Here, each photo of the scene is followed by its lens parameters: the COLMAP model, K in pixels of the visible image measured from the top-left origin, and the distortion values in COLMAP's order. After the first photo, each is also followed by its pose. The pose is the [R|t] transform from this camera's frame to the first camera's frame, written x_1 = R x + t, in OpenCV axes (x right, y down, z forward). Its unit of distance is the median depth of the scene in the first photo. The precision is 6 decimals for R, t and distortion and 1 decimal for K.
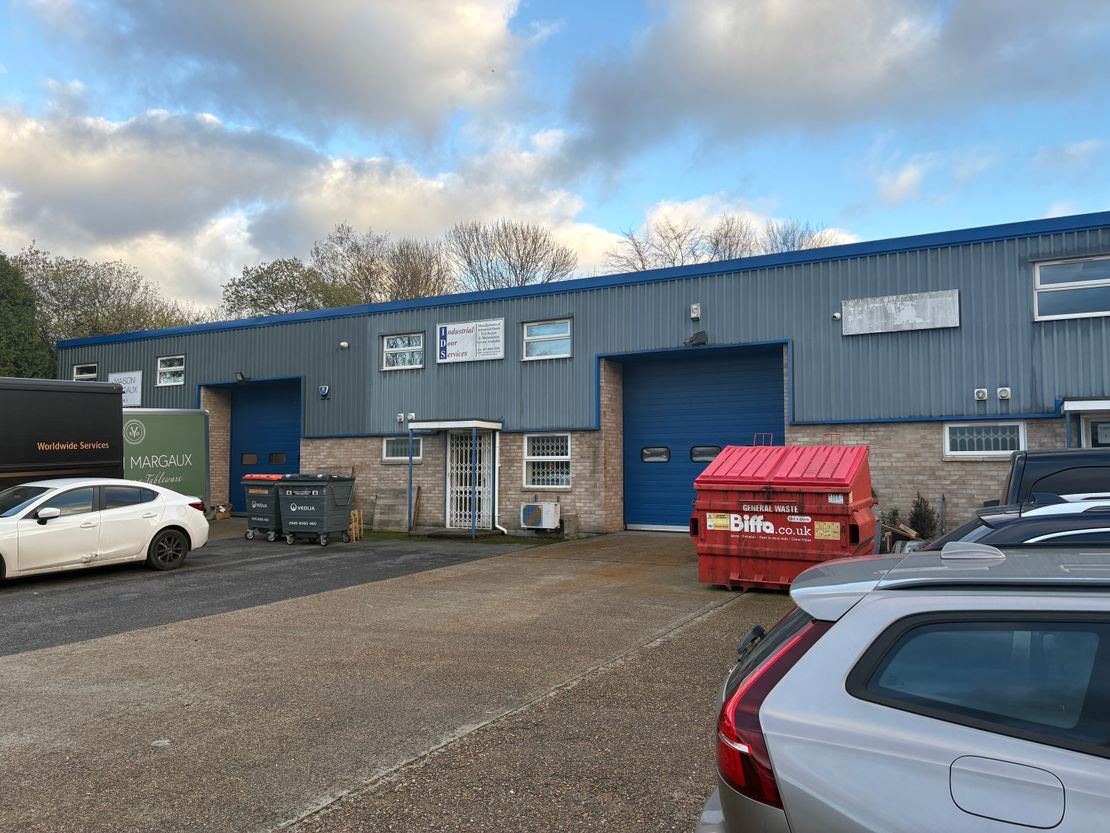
lens RADIAL K [[838.7, 0, 555.0], [0, 838.7, 416.5], [0, 0, 1]] dist [0.067932, -0.103948]
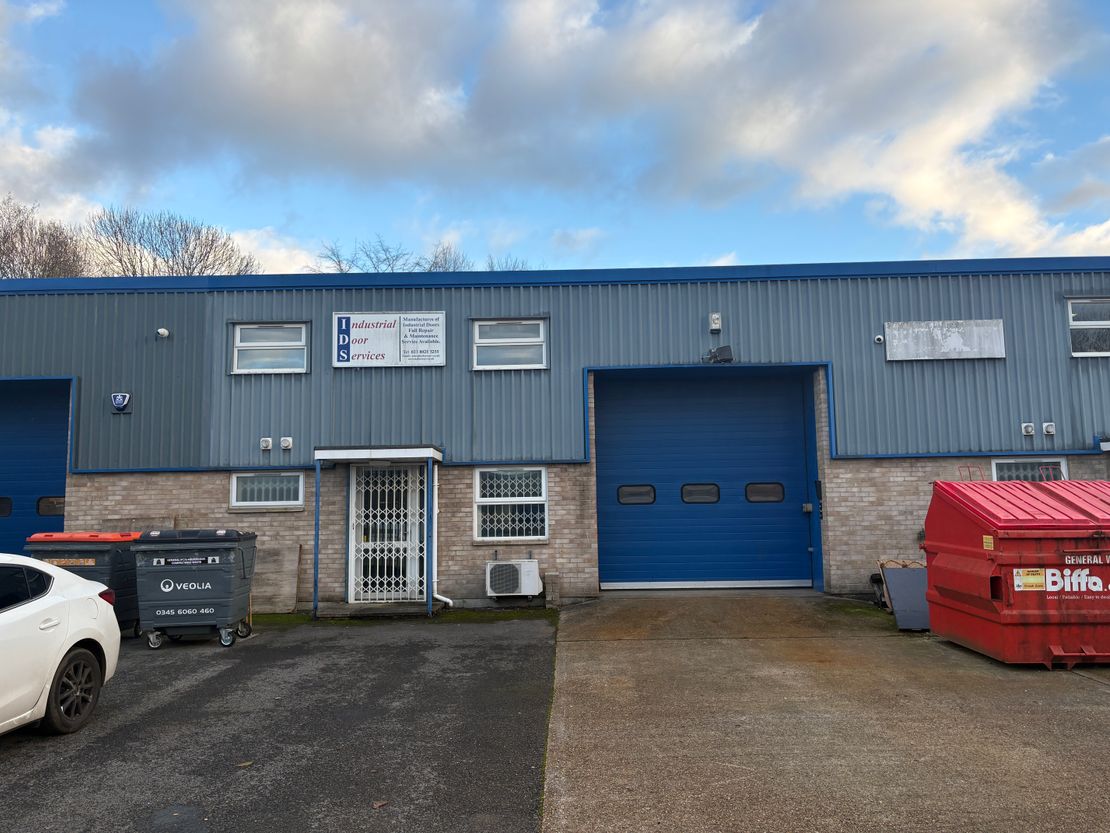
lens RADIAL K [[838.7, 0, 555.0], [0, 838.7, 416.5], [0, 0, 1]] dist [0.067932, -0.103948]
pose [[0.882018, 0.037612, 0.469713, -0.352229], [-0.013468, 0.998414, -0.054659, 0.016159], [-0.471024, 0.041884, 0.881126, 0.333086]]
